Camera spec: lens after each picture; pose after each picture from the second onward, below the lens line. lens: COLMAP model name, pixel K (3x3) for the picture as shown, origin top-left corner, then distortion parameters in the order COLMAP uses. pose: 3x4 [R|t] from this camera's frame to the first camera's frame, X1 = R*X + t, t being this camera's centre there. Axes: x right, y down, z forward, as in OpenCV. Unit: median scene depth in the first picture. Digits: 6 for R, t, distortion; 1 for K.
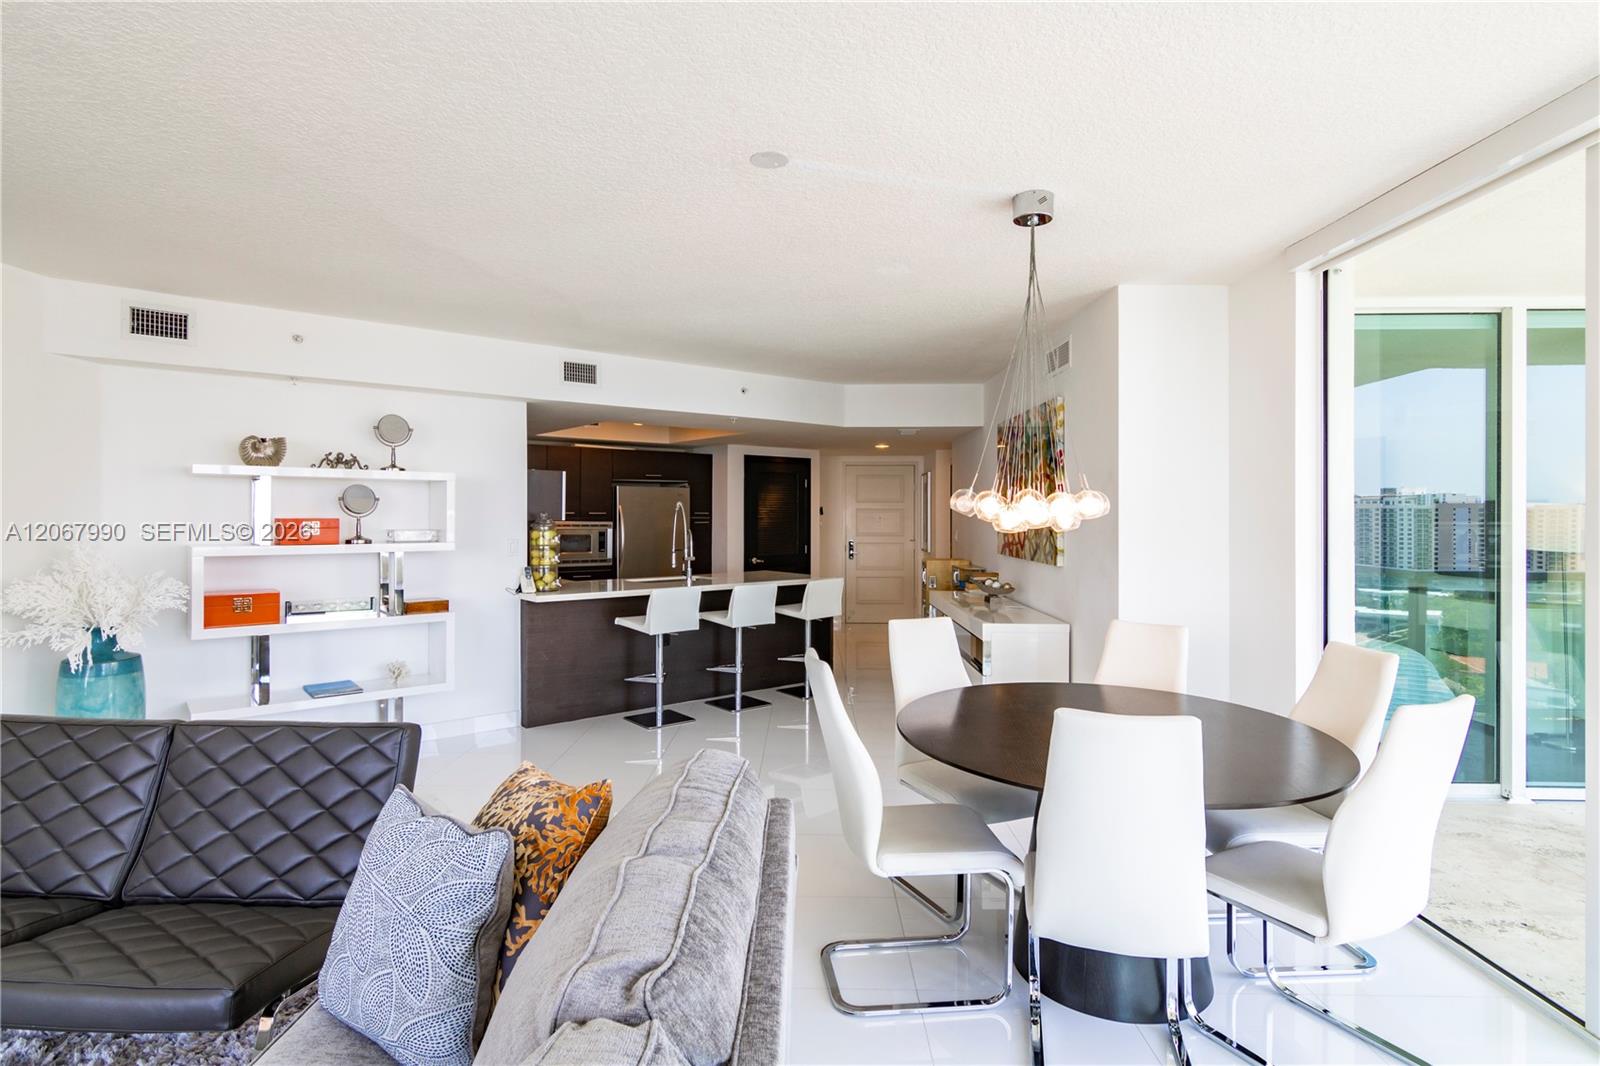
lens RADIAL K [[814.8, 0, 806.0], [0, 814.8, 515.9], [0, 0, 1]] dist [-0.002831, -0.000386]
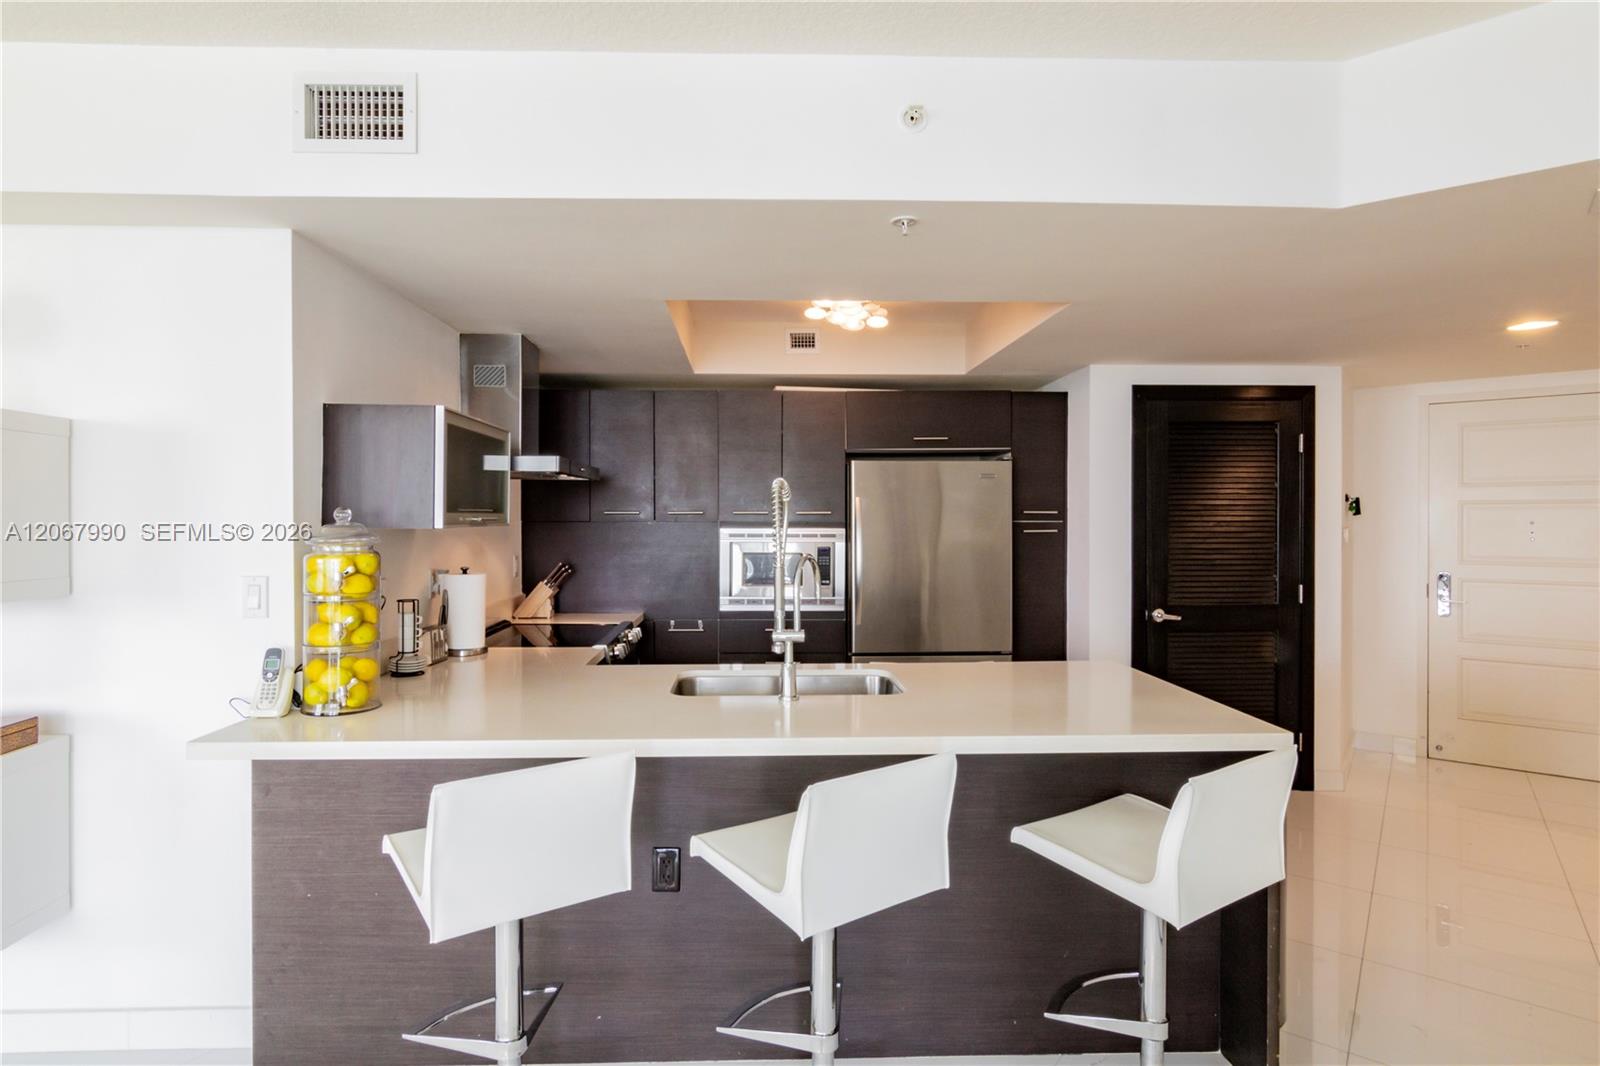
lens RADIAL K [[832.3, 0, 742.8], [0, 832.3, 516.3], [0, 0, 1]] dist [-0.028561, -0.000074]
pose [[0.775631, -0.001700, -0.631185, 0.051391], [0.000054, 0.999997, -0.002627, 0.000797], [0.631187, 0.002003, 0.775628, 0.540389]]
